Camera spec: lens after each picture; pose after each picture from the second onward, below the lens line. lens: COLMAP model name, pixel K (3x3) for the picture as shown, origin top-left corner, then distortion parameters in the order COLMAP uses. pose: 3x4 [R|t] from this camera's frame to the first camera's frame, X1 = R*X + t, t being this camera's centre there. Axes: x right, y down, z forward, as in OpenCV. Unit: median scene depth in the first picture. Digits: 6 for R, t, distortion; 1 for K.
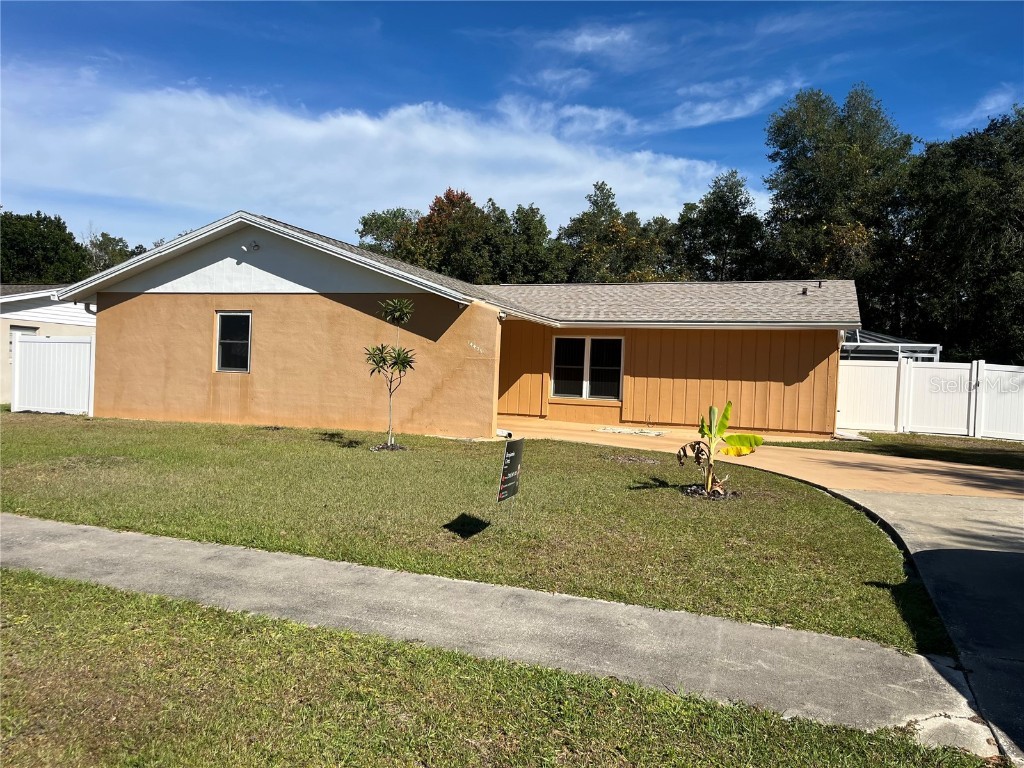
lens RADIAL K [[780.9, 0, 512.0], [0, 780.9, 384.0], [0, 0, 1]] dist [0.023023, -0.002997]
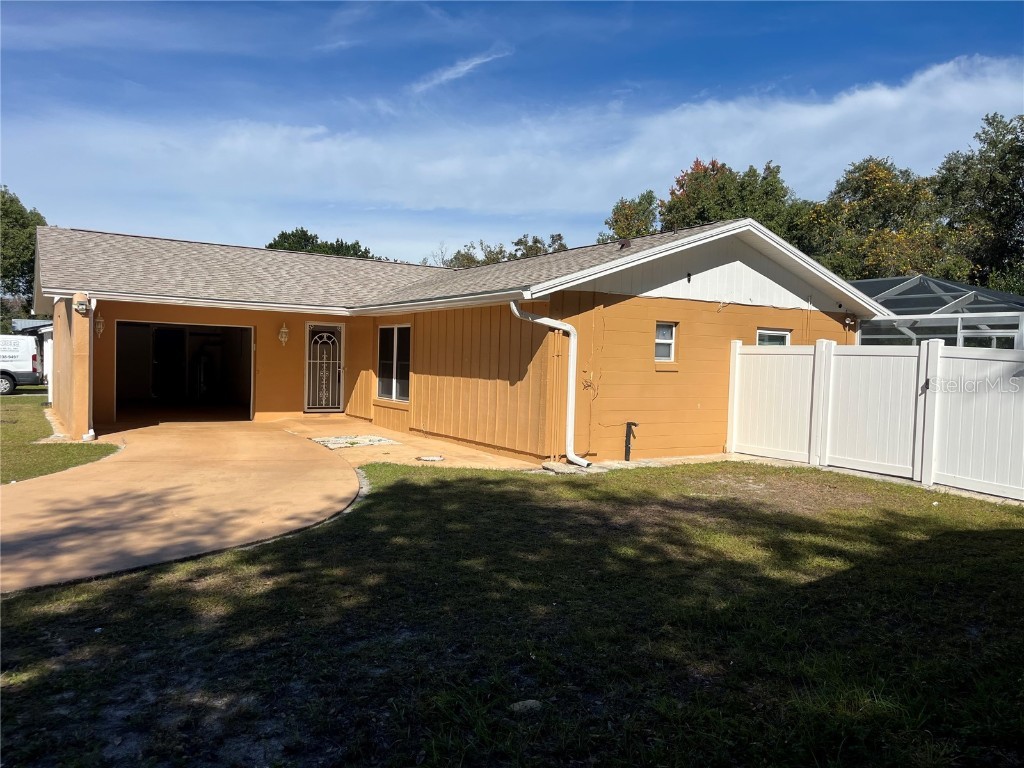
lens RADIAL K [[781.6, 0, 506.8], [0, 781.6, 384.4], [0, 0, 1]] dist [0.014538, -0.002280]
pose [[0.800545, 0.003935, -0.599260, 0.684260], [-0.002156, 0.999991, 0.003687, -0.001135], [0.599269, -0.001660, 0.800546, 0.406100]]
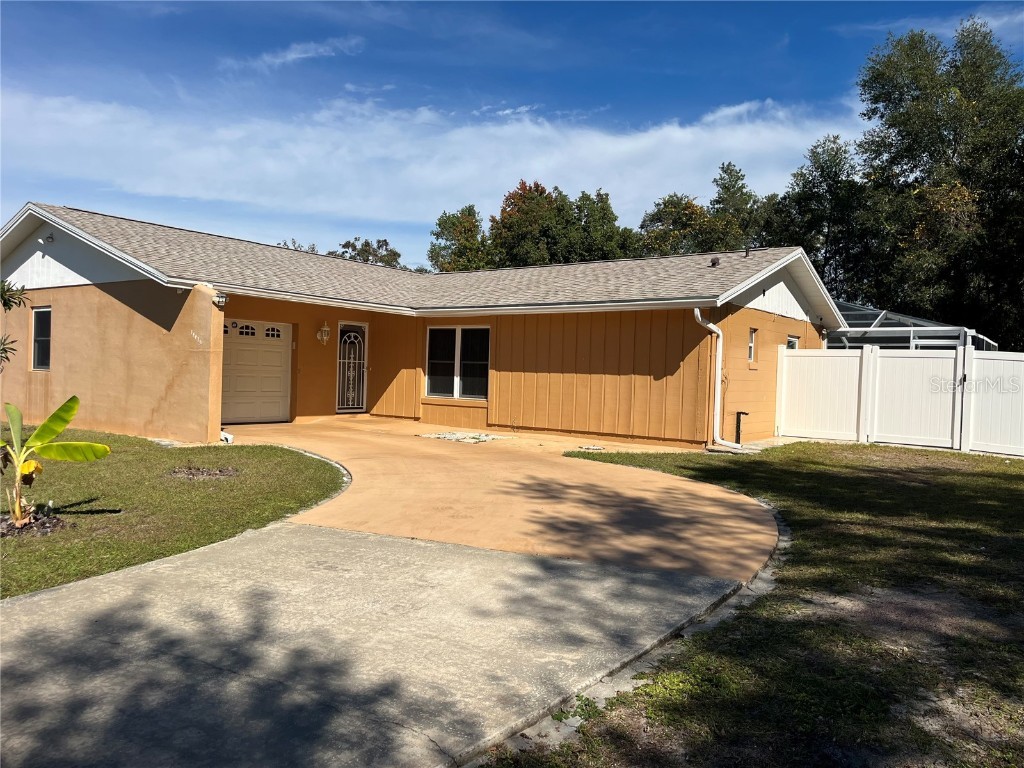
lens RADIAL K [[781.6, 0, 506.8], [0, 781.6, 384.4], [0, 0, 1]] dist [0.014538, -0.002280]
pose [[0.967075, -0.005162, -0.254441, 0.365179], [0.004508, 0.999985, -0.003154, 0.006405], [0.254453, 0.001903, 0.967083, 0.179255]]
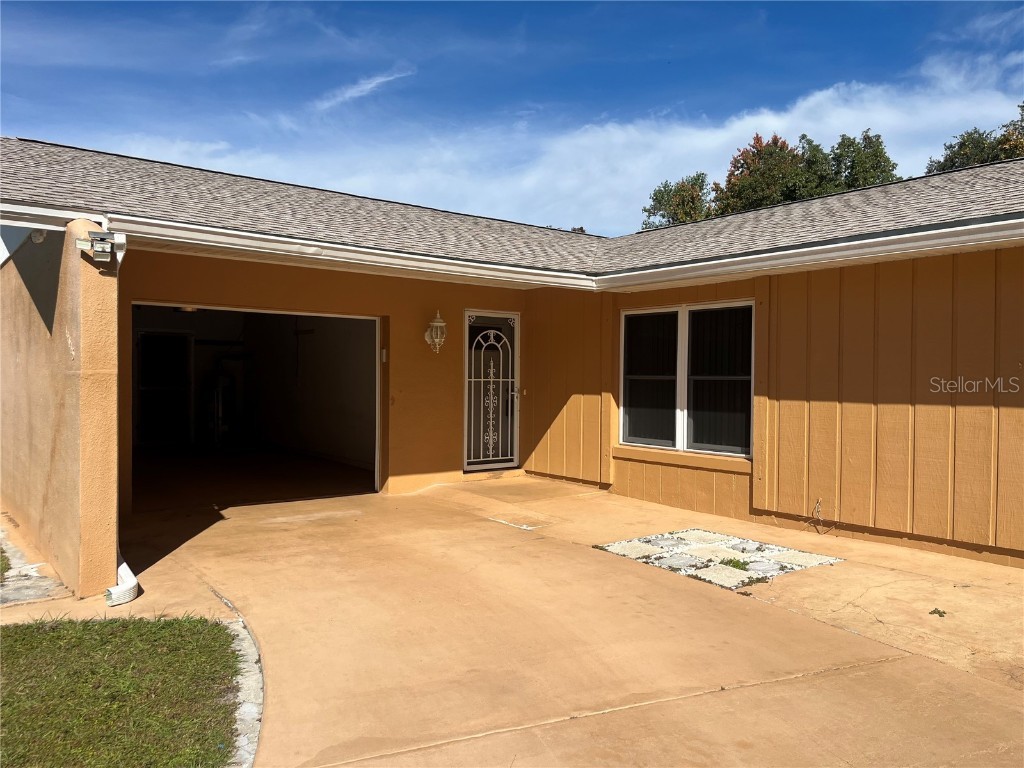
lens RADIAL K [[772.2, 0, 502.1], [0, 772.2, 383.4], [0, 0, 1]] dist [0.042386, -0.001356]
pose [[0.861424, -0.027092, -0.507164, 0.226092], [0.020886, 0.999621, -0.017924, -0.012623], [0.507458, 0.004847, 0.861663, 0.574917]]
